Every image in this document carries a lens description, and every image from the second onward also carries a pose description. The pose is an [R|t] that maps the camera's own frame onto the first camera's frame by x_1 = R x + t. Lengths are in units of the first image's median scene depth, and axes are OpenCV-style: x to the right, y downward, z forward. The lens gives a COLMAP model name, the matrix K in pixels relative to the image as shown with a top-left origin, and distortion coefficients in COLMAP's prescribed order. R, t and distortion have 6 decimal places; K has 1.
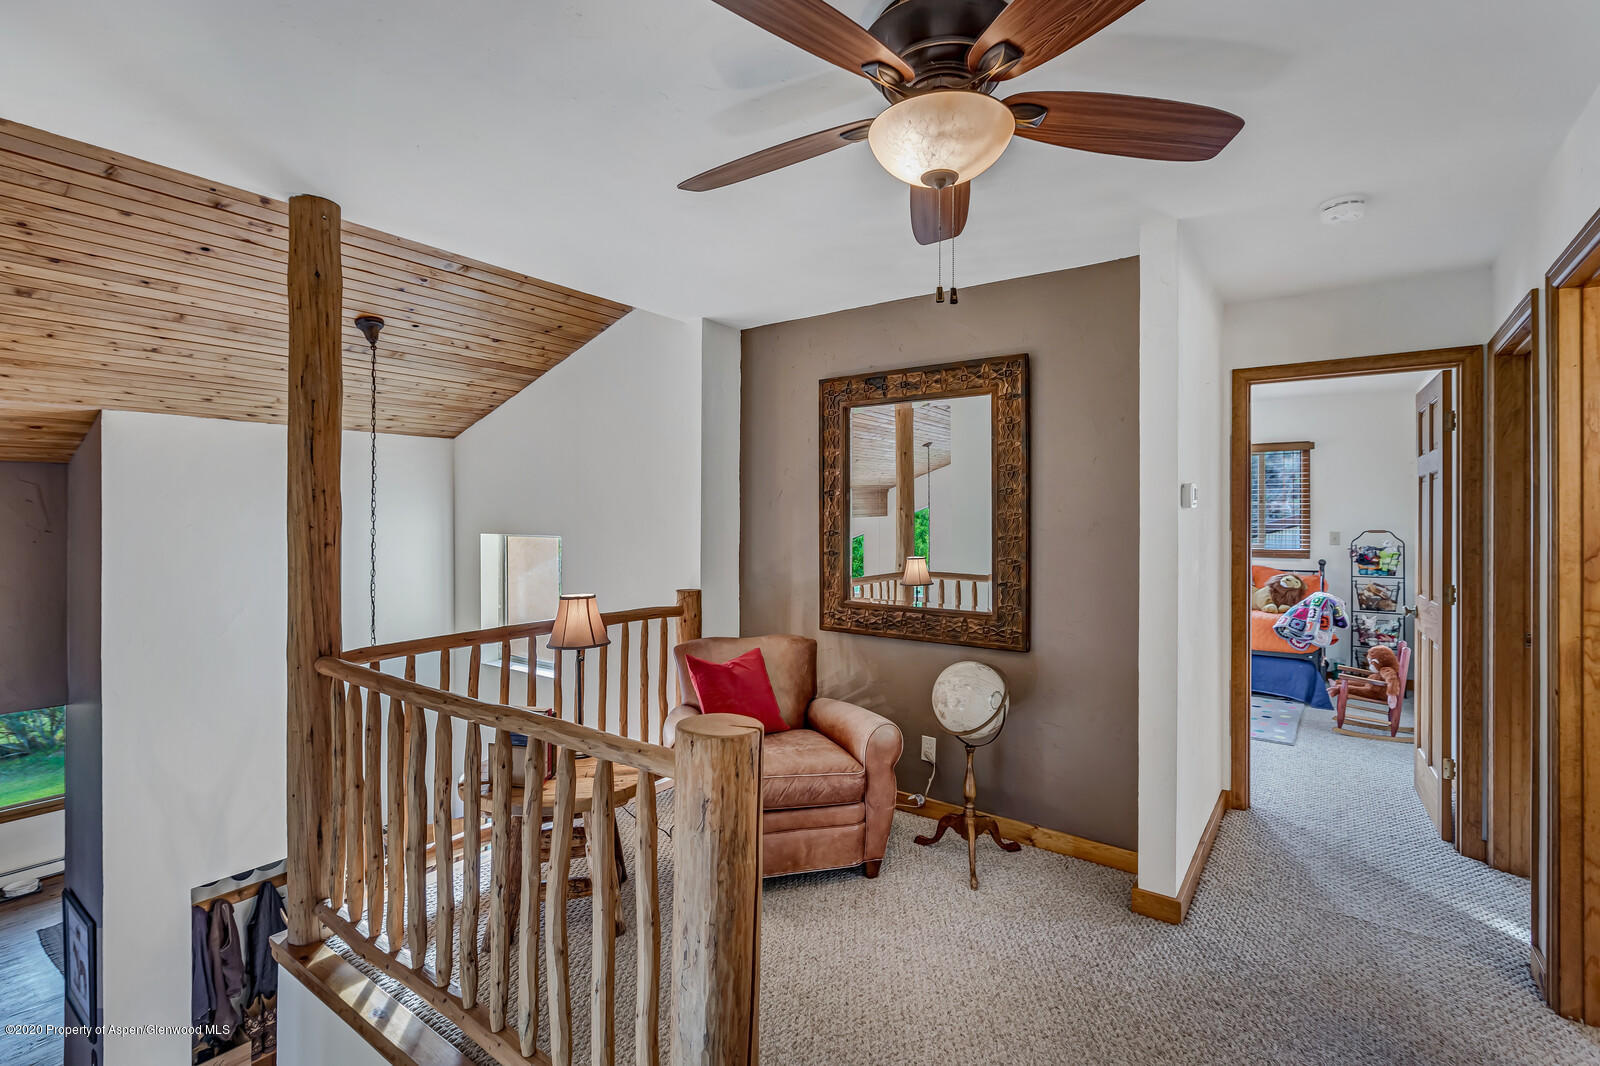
lens RADIAL K [[720.5, 0, 801.9], [0, 720.5, 521.9], [0, 0, 1]] dist [-0.001513, -0.000623]
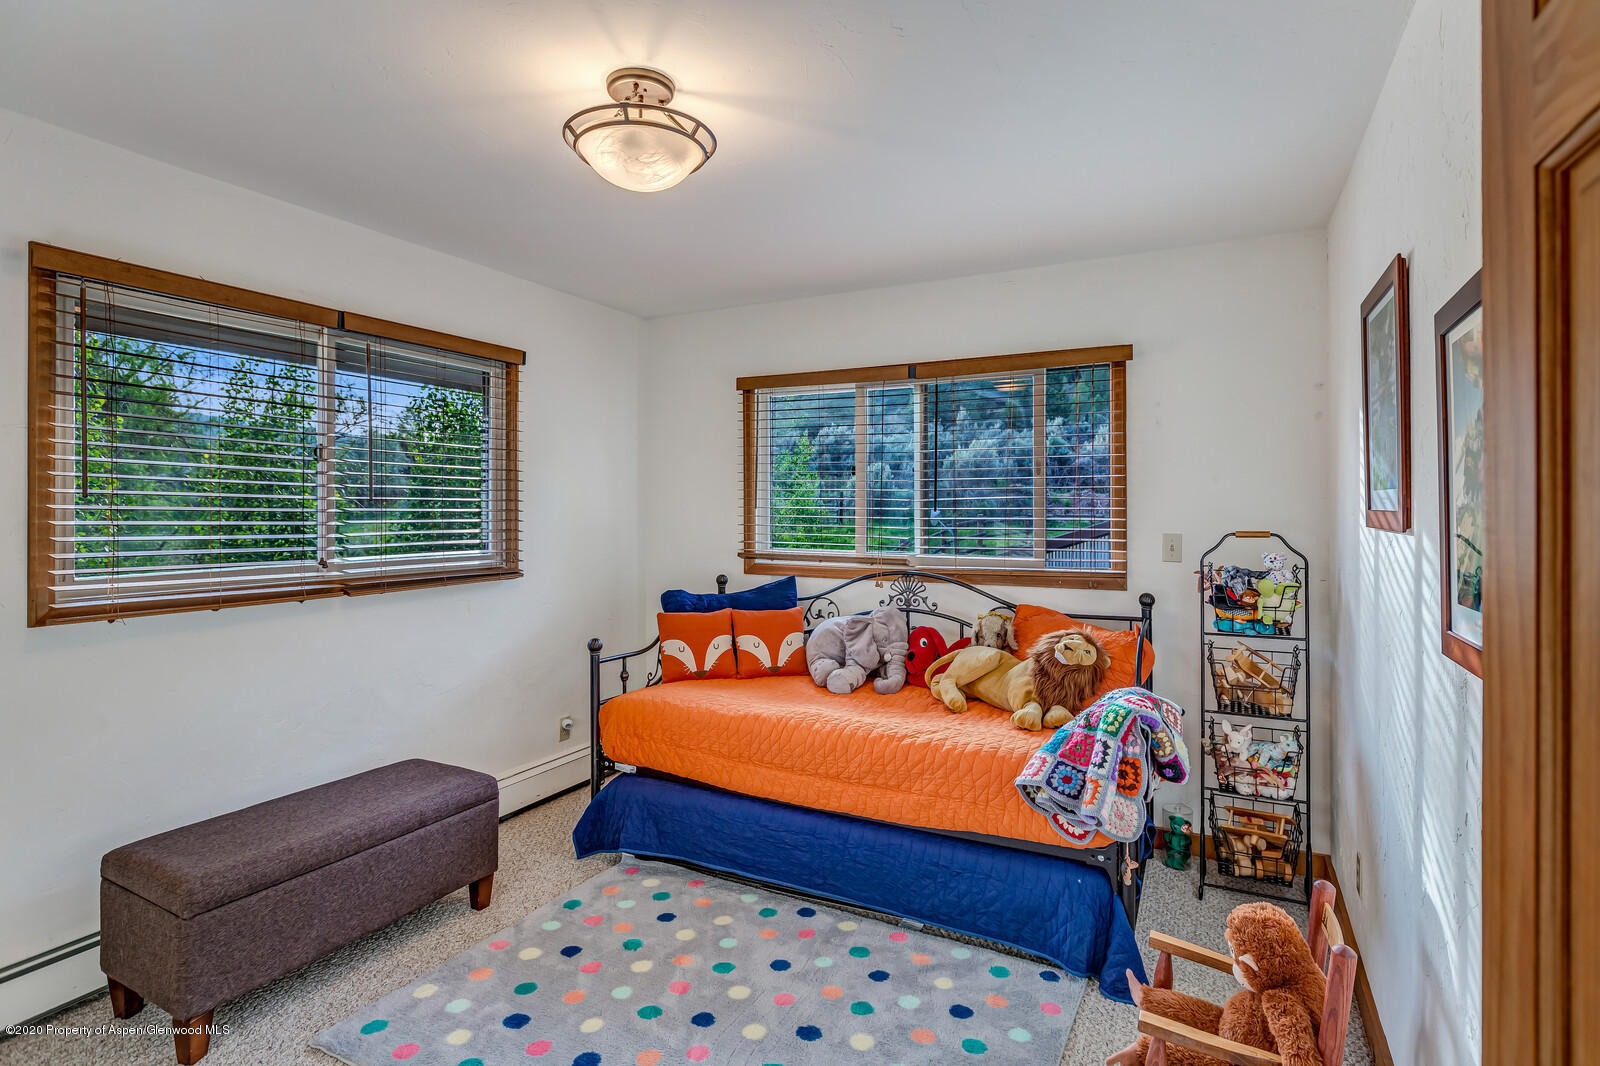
lens RADIAL K [[797.0, 0, 797.1], [0, 797.0, 525.8], [0, 0, 1]] dist [-0.002257, -0.000068]
pose [[0.987979, -0.010904, 0.154204, 0.449134], [0.008931, 0.999869, 0.013481, -0.001066], [-0.154331, -0.011942, 0.987947, 0.561972]]
